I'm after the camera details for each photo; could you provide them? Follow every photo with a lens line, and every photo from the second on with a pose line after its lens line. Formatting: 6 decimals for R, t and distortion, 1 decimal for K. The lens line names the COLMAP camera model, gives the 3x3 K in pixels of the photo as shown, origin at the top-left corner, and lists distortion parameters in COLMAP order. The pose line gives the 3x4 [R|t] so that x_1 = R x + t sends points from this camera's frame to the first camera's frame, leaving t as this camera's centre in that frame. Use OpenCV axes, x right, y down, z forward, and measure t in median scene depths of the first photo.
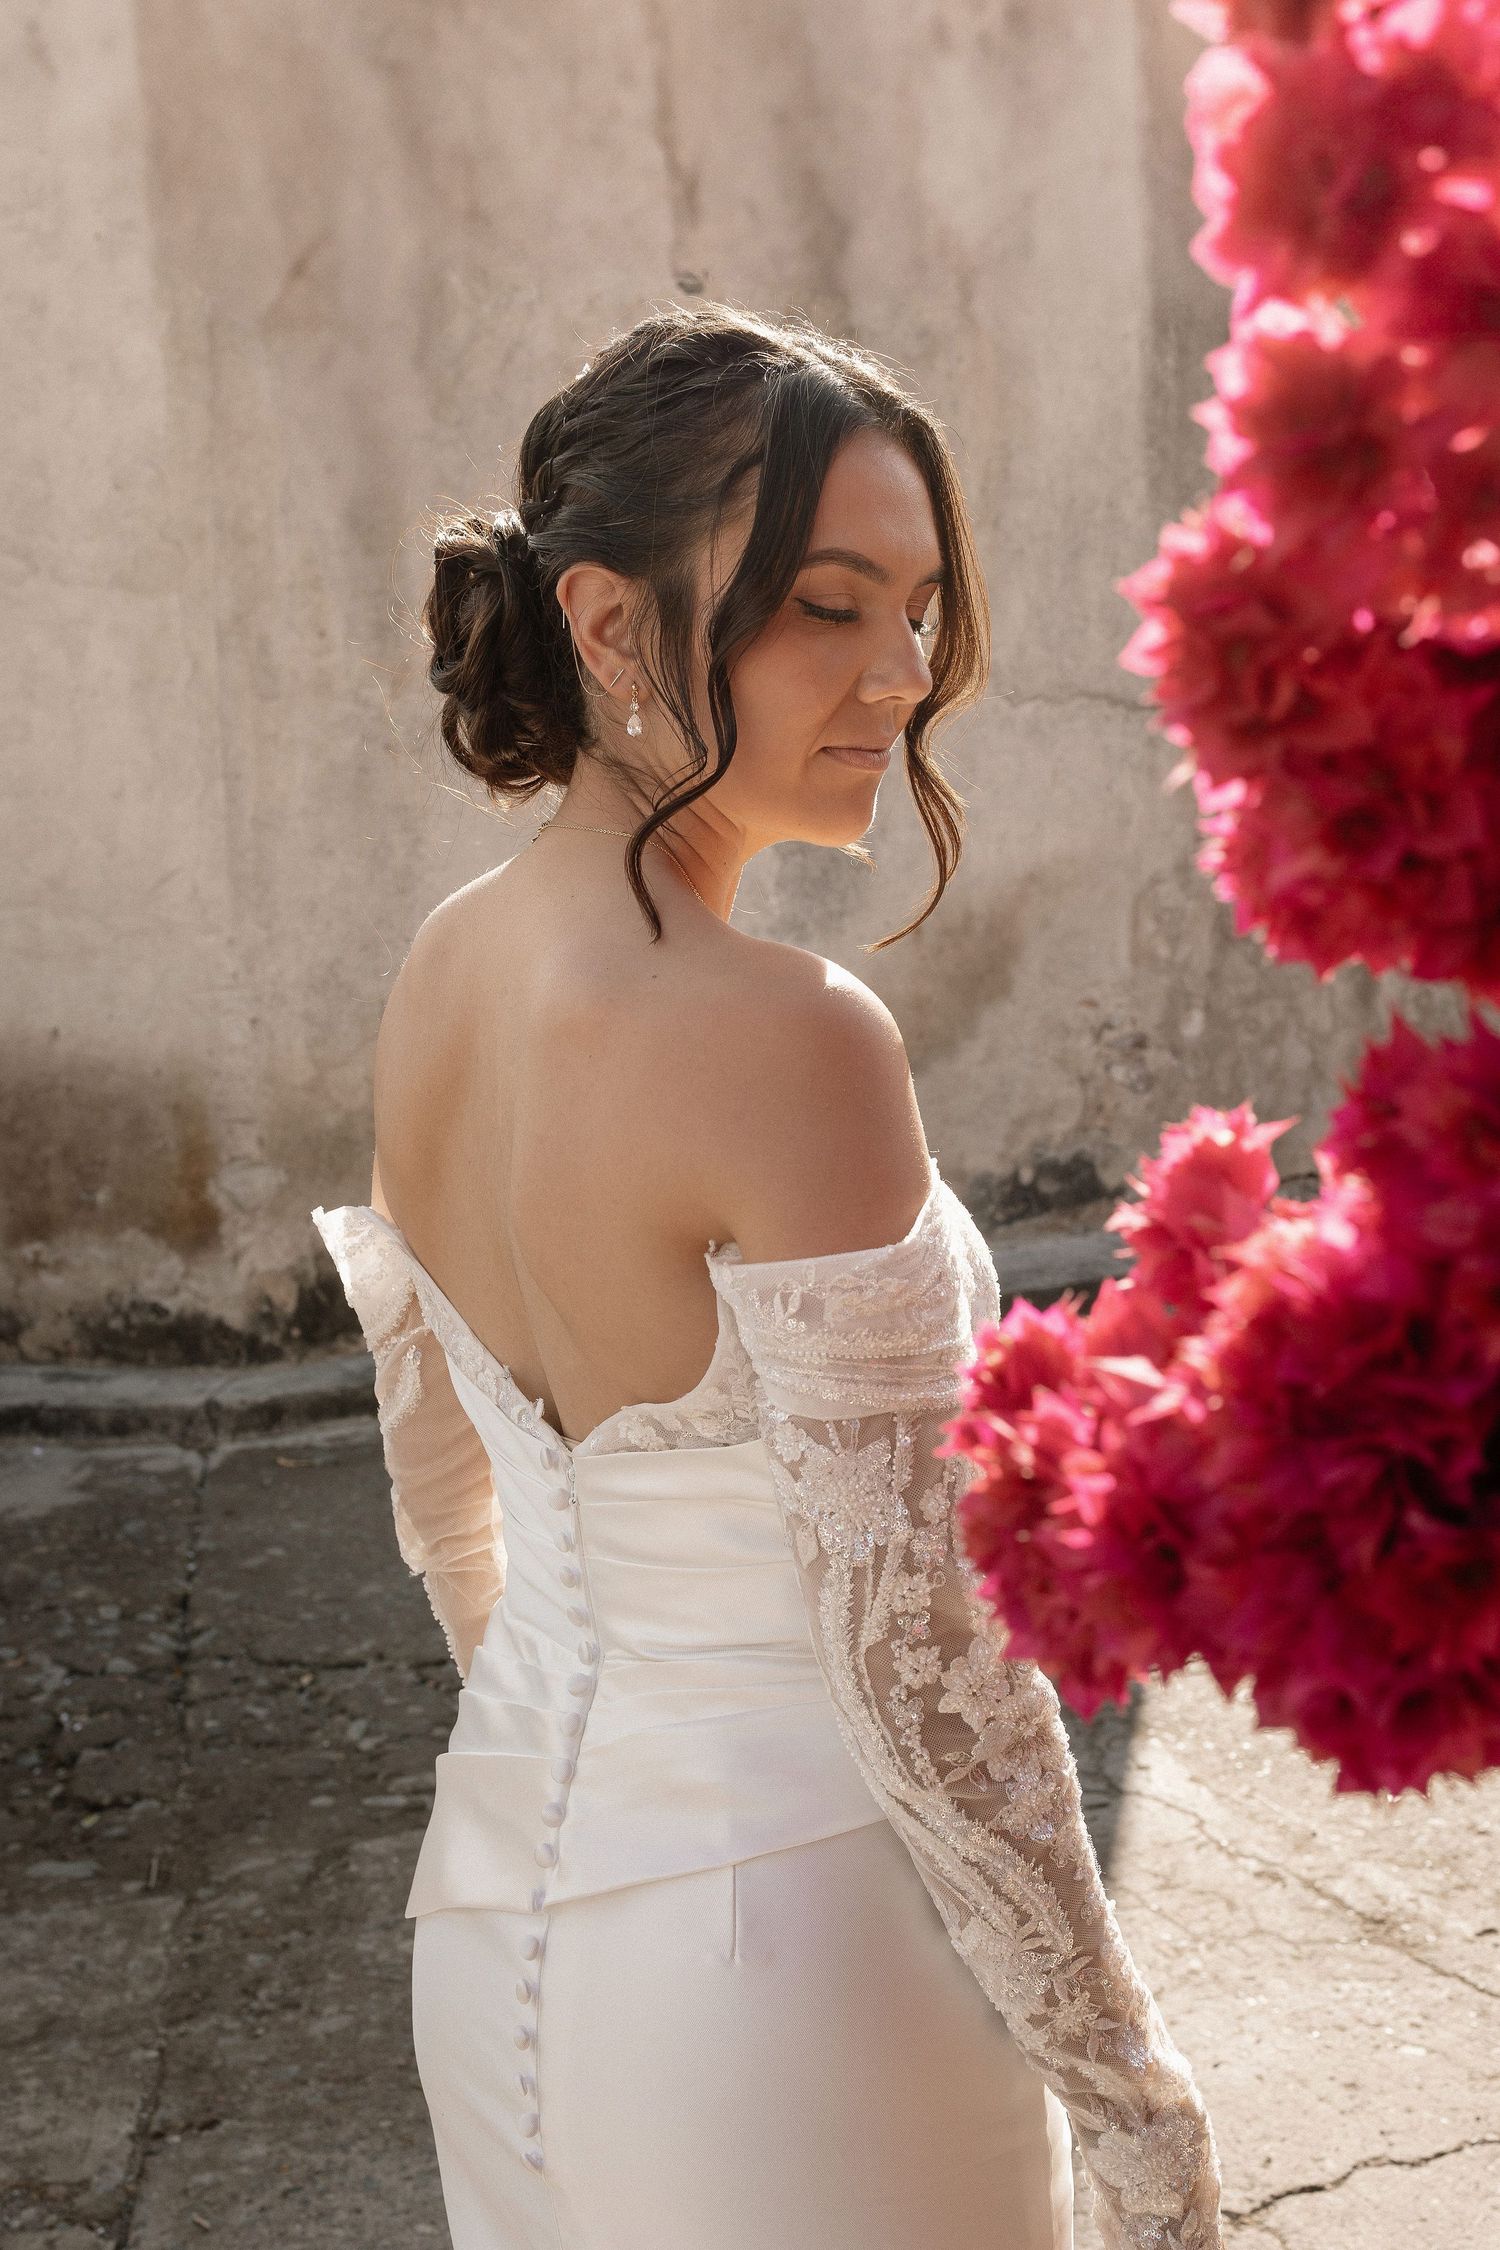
lens RADIAL K [[2360.3, 0, 746.2], [0, 2360.3, 1108.3], [0, 0, 1]] dist [0.003531, -0.005181]
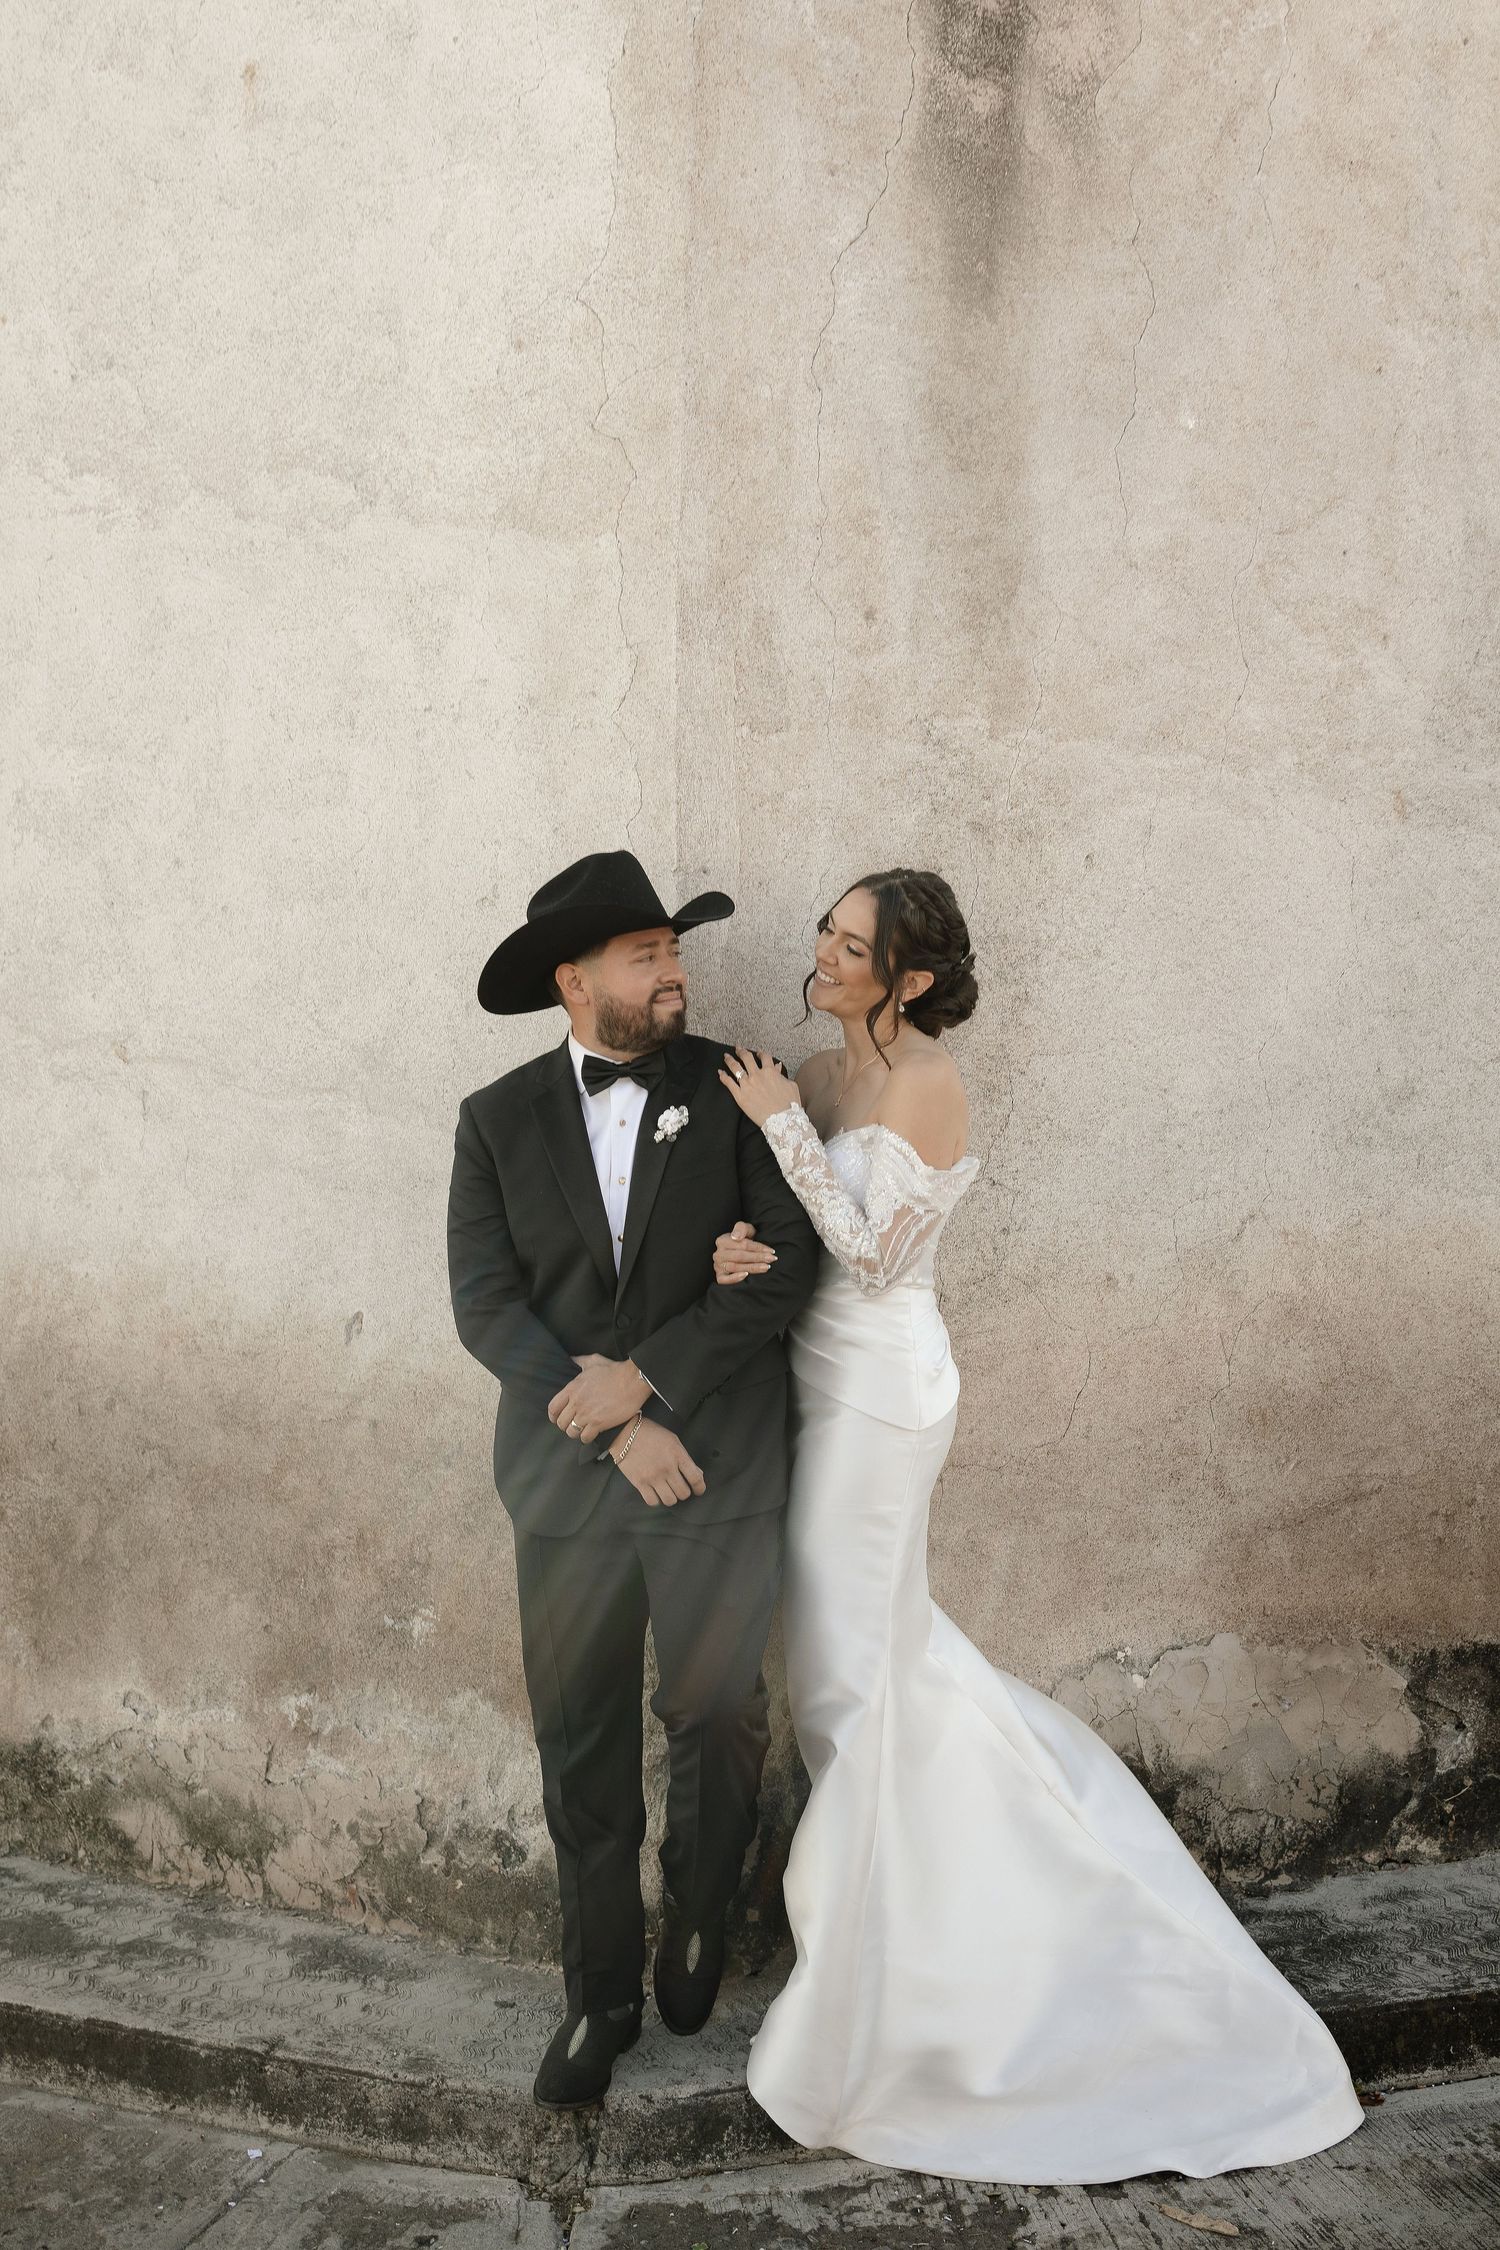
lens RADIAL K [[2377.8, 0, 755.8], [0, 2377.8, 1092.5], [0, 0, 1]] dist [0.010090, -0.001021]
pose [[0.982827, 0.039969, -0.180148, -0.105487], [-0.052495, 0.996483, -0.065307, -0.056447], [0.176905, 0.073643, 0.981469, 0.480812]]
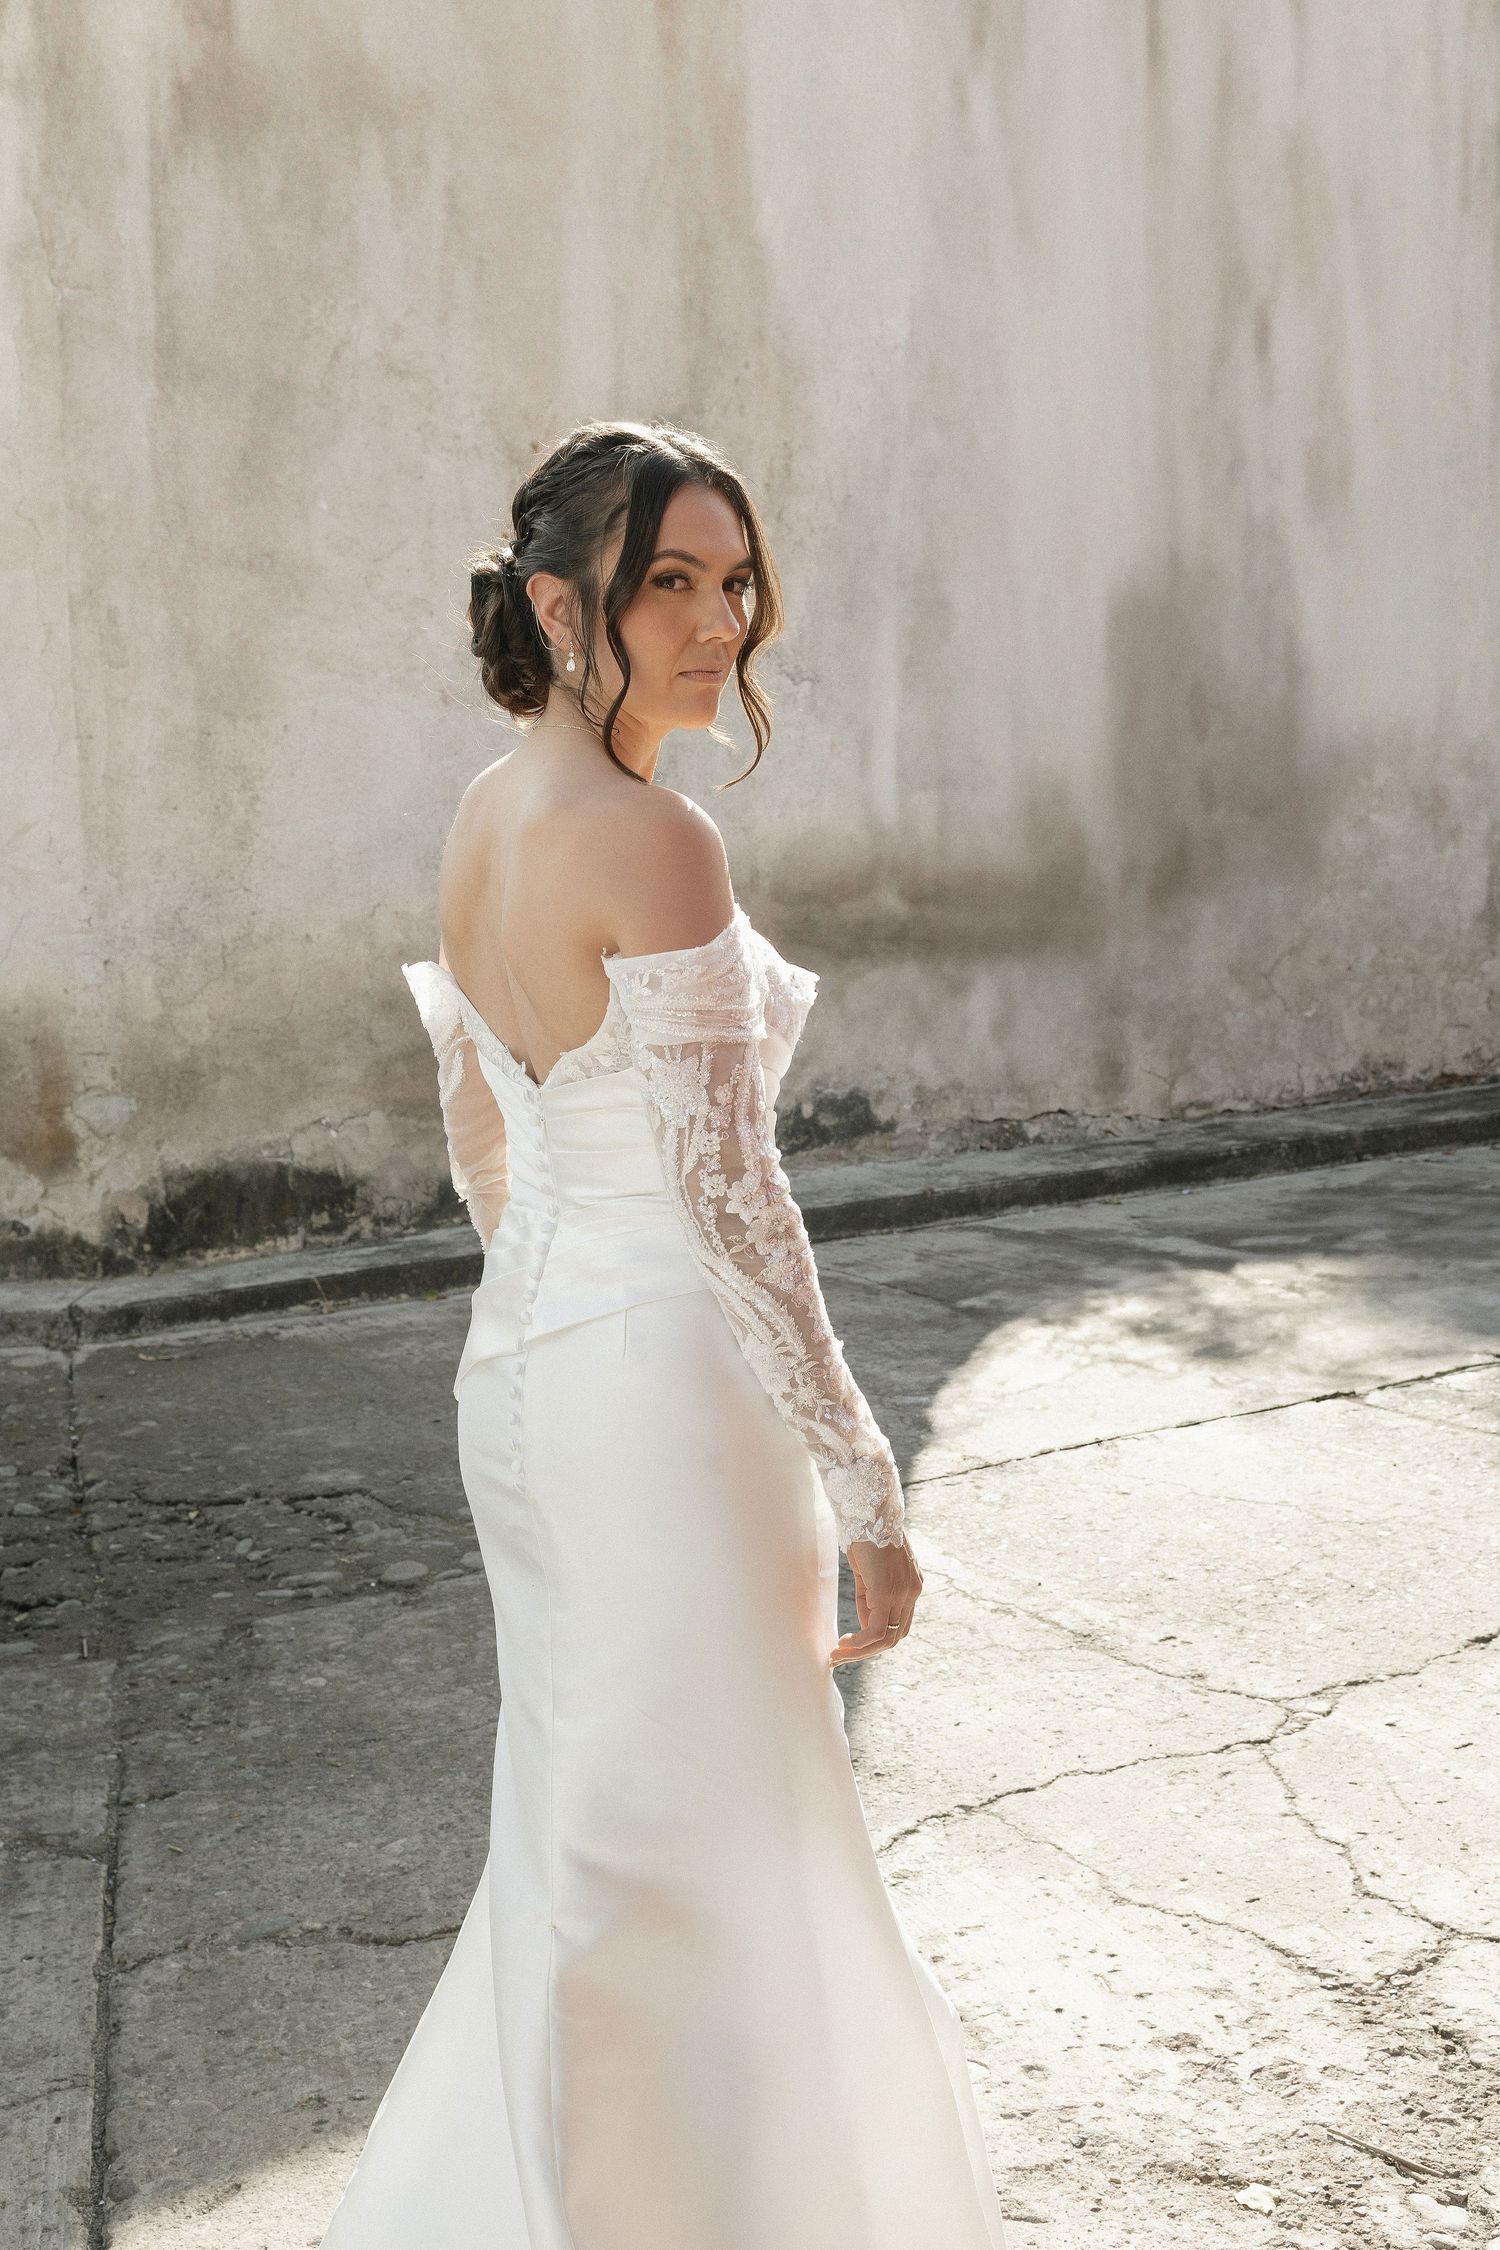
lens RADIAL K [[2341.0, 0, 745.4], [0, 2341.0, 1160.6], [0, 0, 1]] dist [0.007264, -0.000167]
pose [[0.995690, -0.005094, 0.092600, -0.015019], [0.002357, 0.999558, 0.029641, 0.023899], [-0.092710, -0.029295, 0.995262, -0.112857]]
